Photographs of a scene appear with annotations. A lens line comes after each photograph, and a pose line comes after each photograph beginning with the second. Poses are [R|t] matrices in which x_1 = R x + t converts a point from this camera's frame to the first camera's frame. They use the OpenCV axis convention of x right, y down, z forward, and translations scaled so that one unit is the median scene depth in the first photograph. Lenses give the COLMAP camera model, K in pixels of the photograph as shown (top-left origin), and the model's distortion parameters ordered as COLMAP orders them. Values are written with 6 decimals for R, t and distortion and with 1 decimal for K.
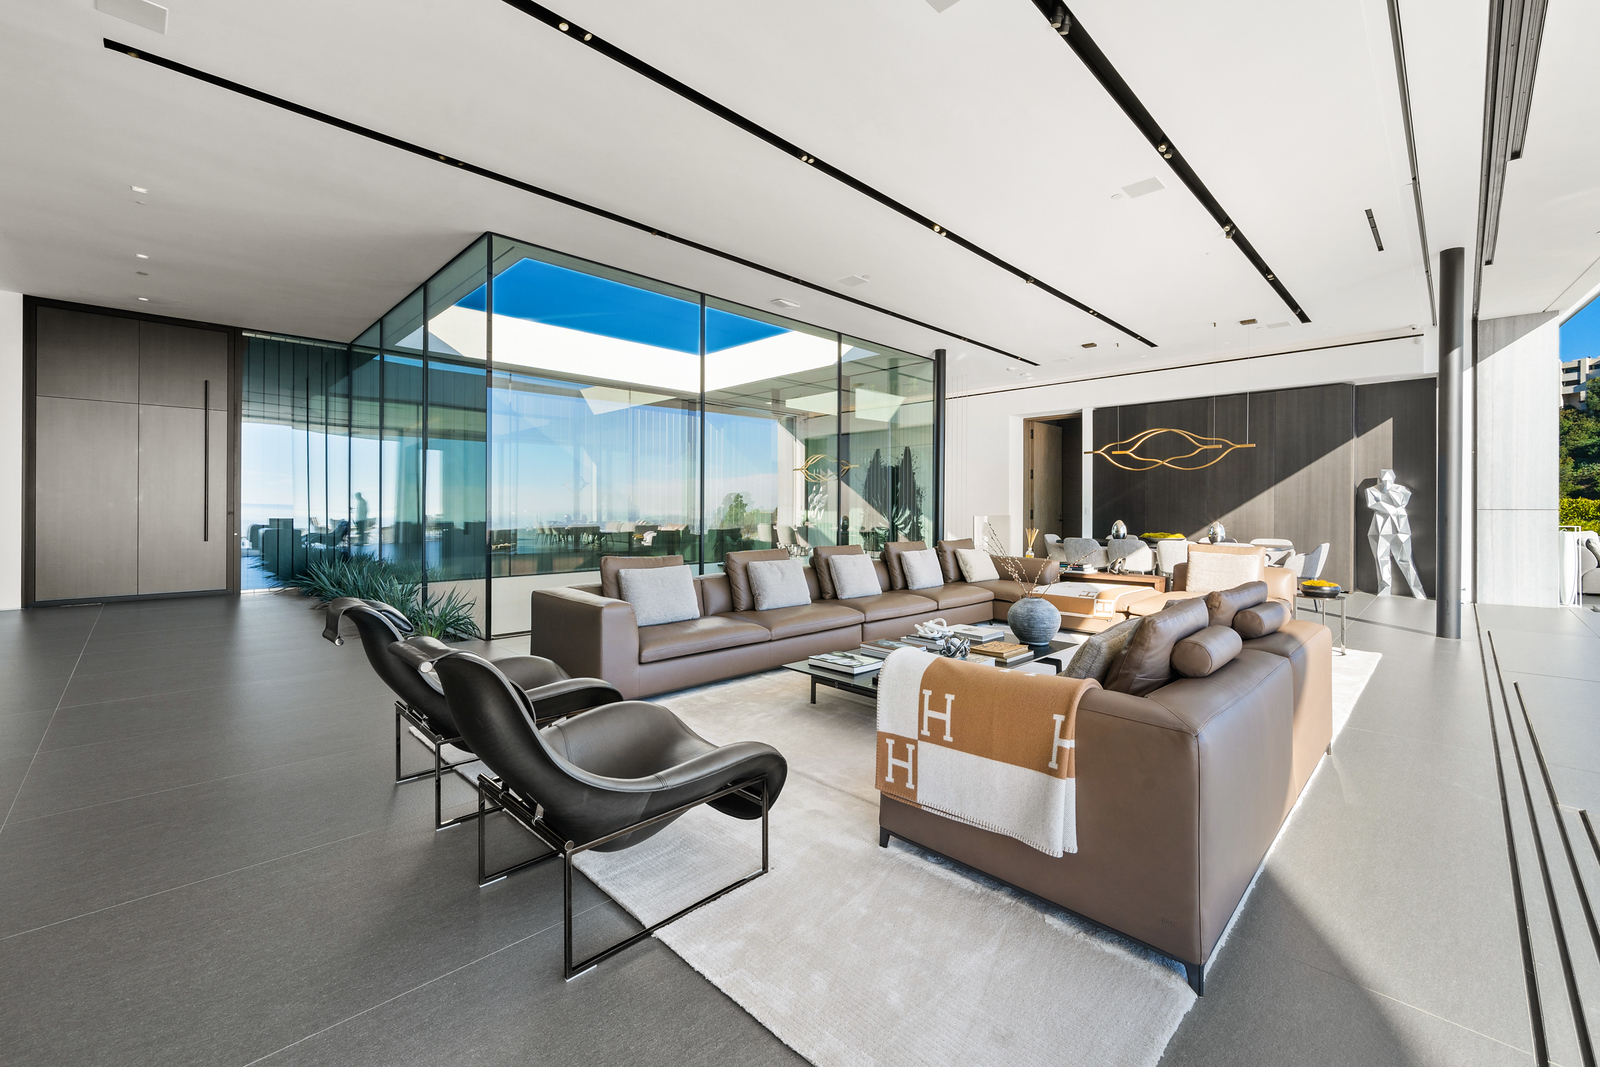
lens RADIAL K [[641.5, 0, 810.2], [0, 641.5, 519.0], [0, 0, 1]] dist [0.000307, -0.000372]
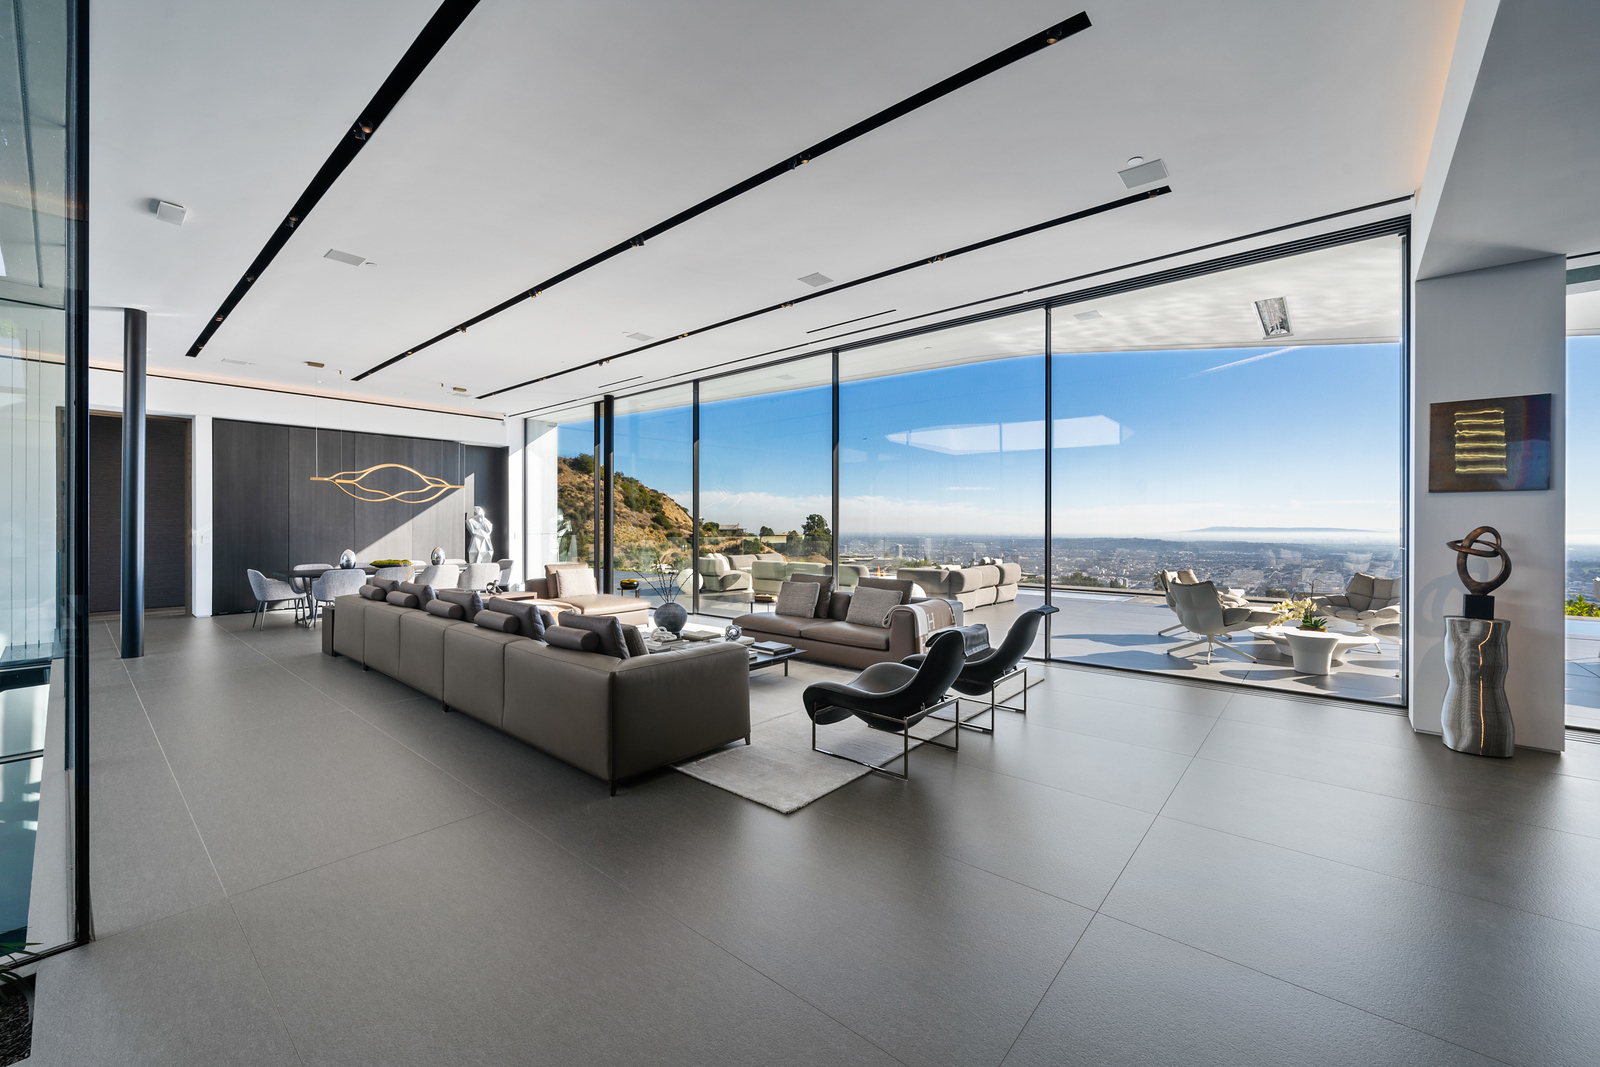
lens RADIAL K [[641.5, 0, 799.9], [0, 641.5, 535.0], [0, 0, 1]] dist [0.000307, -0.000372]
pose [[-0.077698, -0.019680, 0.996783, -0.583039], [0.015430, 0.999662, 0.020939, -0.032496], [-0.996858, 0.017007, -0.077368, 0.394495]]
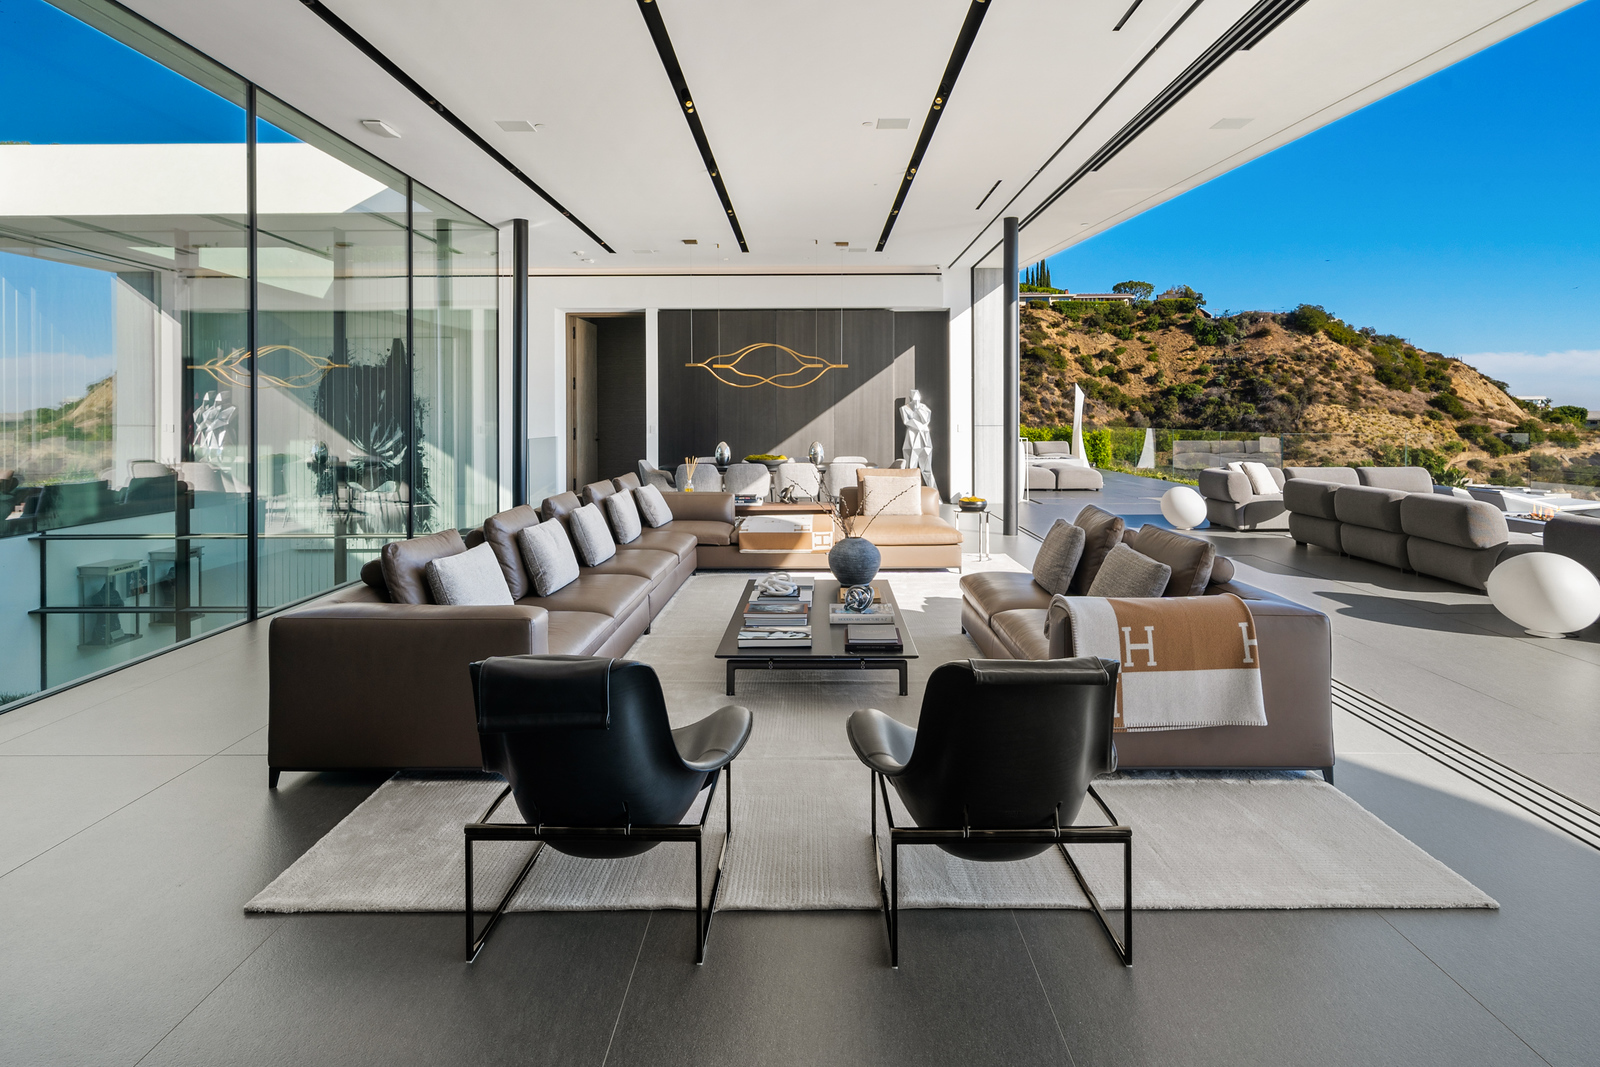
lens RADIAL K [[868.2, 0, 777.0], [0, 868.2, 437.1], [0, 0, 1]] dist [0.001284, 0.000284]
pose [[0.727521, -0.024669, 0.685641, -0.304962], [0.017767, 0.999696, 0.017116, -0.025161], [-0.685855, -0.000271, 0.727738, 0.069825]]
